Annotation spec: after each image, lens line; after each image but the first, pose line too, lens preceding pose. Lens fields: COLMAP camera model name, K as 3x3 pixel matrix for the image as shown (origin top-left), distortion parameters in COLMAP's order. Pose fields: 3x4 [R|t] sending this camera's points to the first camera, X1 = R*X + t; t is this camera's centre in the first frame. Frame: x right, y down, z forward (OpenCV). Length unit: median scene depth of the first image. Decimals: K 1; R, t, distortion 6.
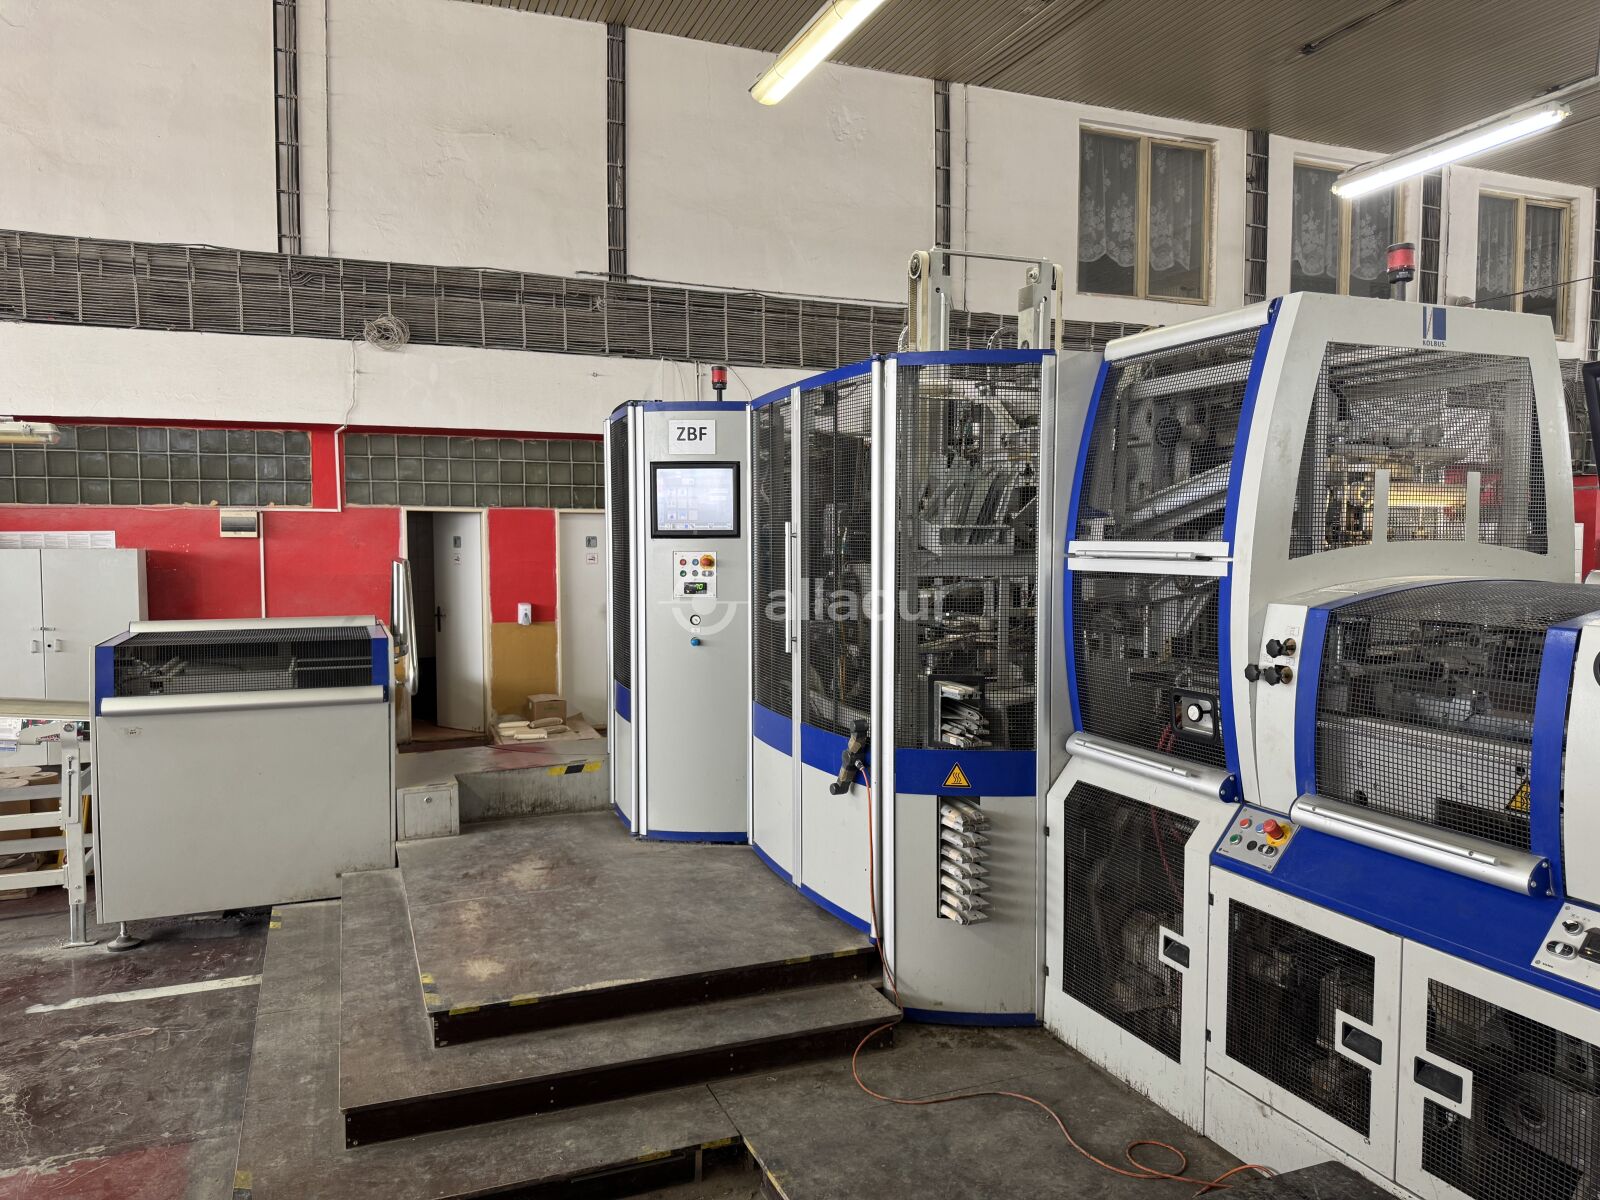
lens RADIAL K [[1123.3, 0, 803.7], [0, 1123.3, 603.1], [0, 0, 1]] dist [0.105882, -0.126763]
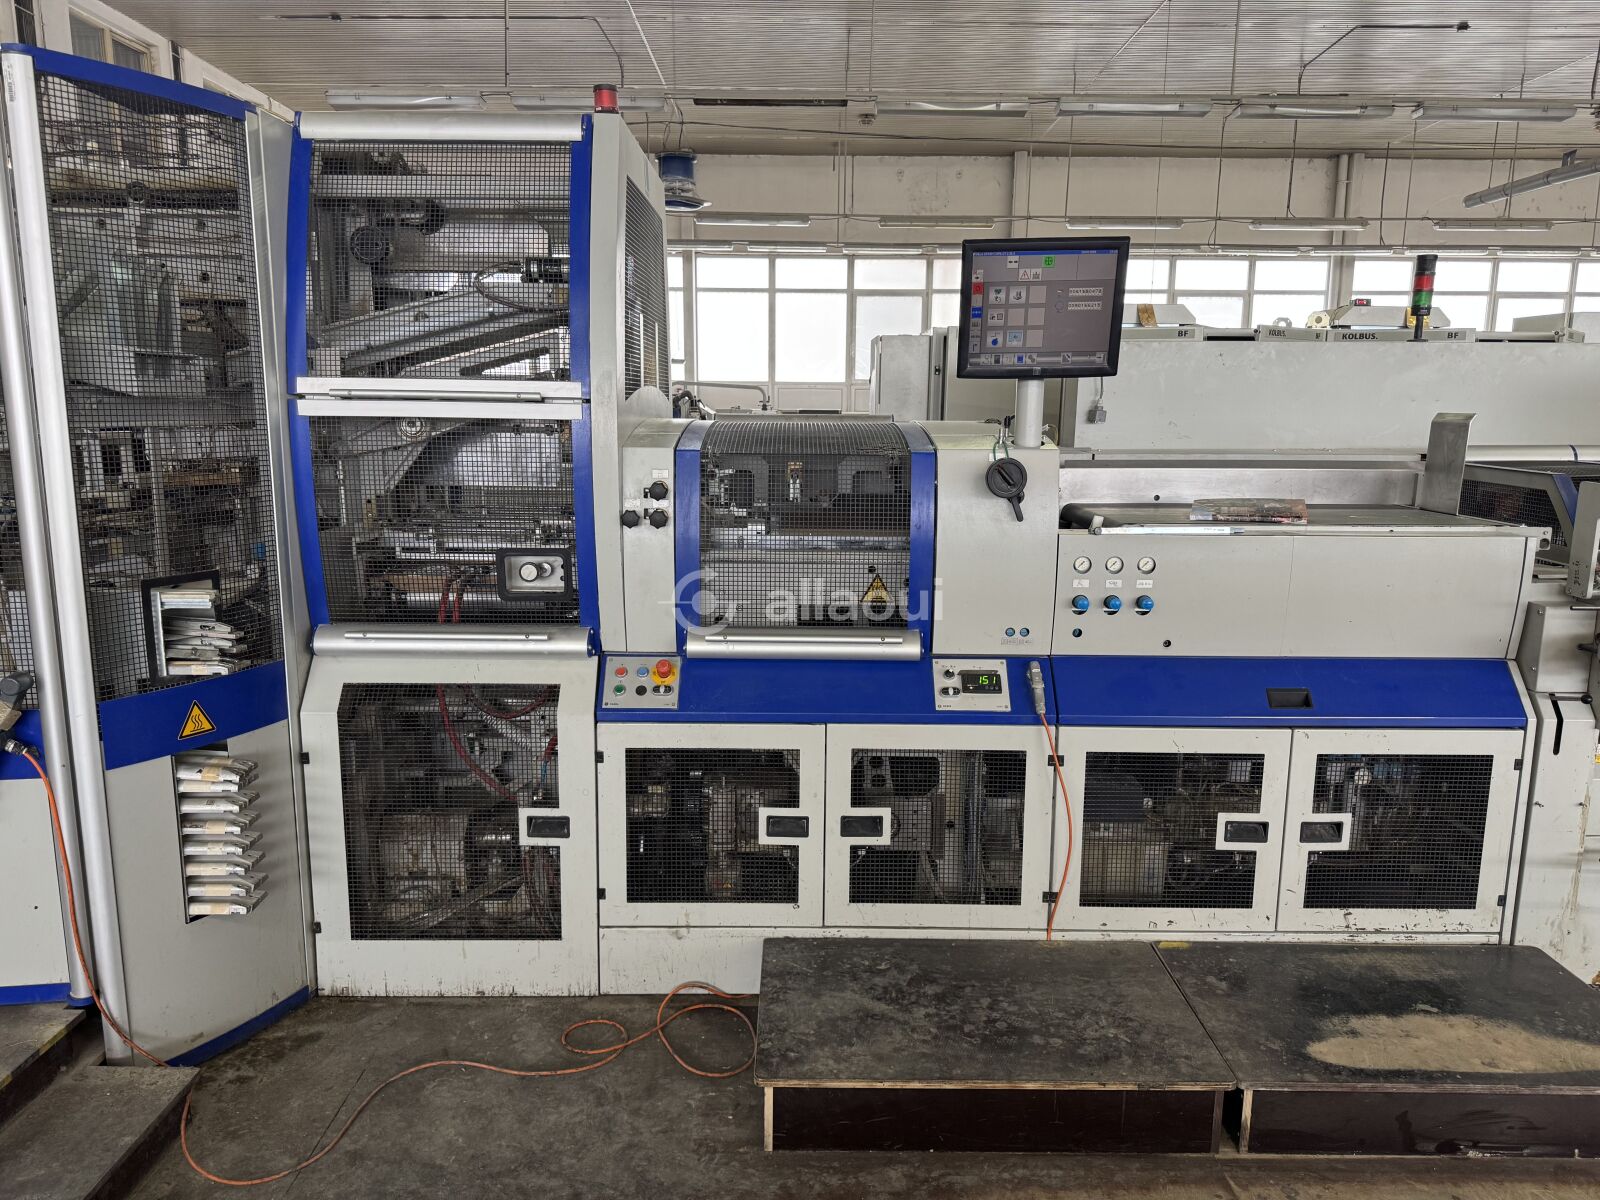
lens RADIAL K [[1127.1, 0, 800.0], [0, 1127.1, 600.0], [0, 0, 1]] dist [0.051615, -0.061740]
pose [[0.375932, -0.157895, 0.913096, -0.347439], [0.046230, 0.987345, 0.151700, -0.007012], [-0.925493, -0.014817, 0.378474, 0.393200]]
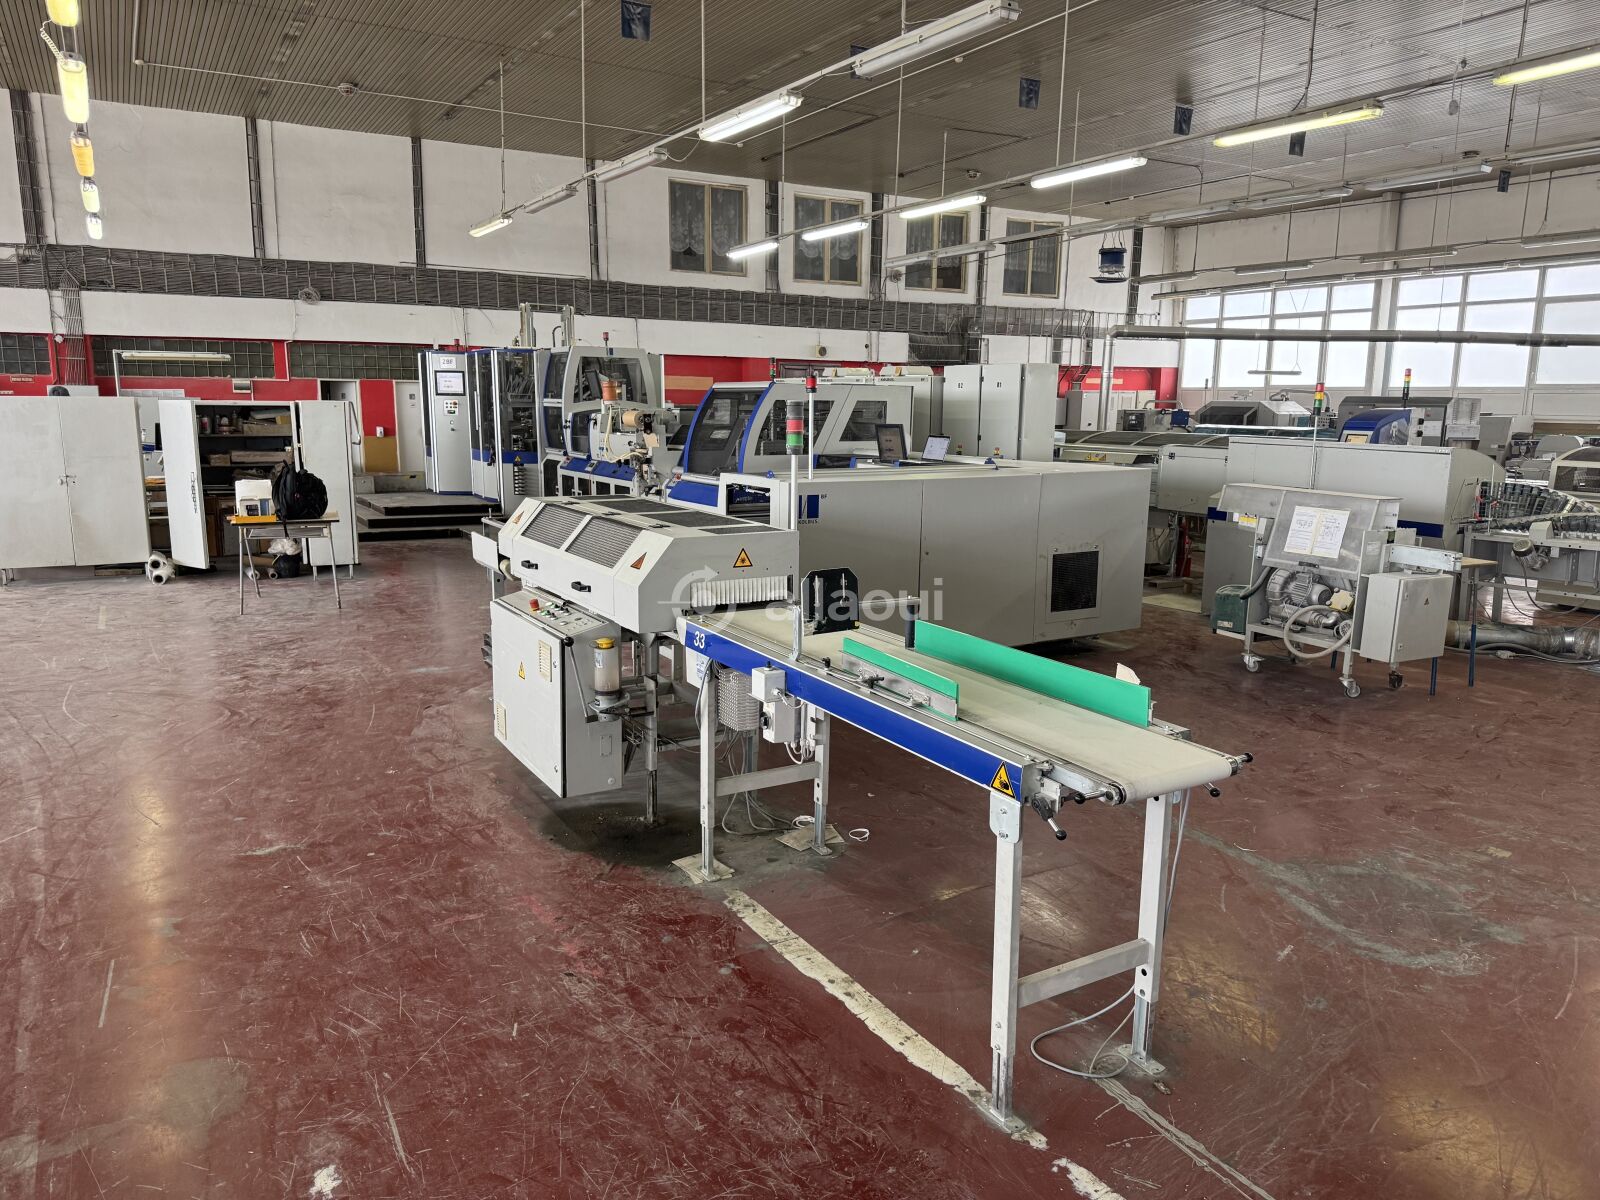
lens RADIAL K [[1124.0, 0, 797.6], [0, 1124.0, 596.7], [0, 0, 1]] dist [0.073369, -0.103232]
pose [[0.989235, -0.015701, 0.145492, 0.522304], [-0.001372, 0.993189, 0.116509, 0.171828], [-0.146330, -0.115454, 0.982475, -3.073917]]
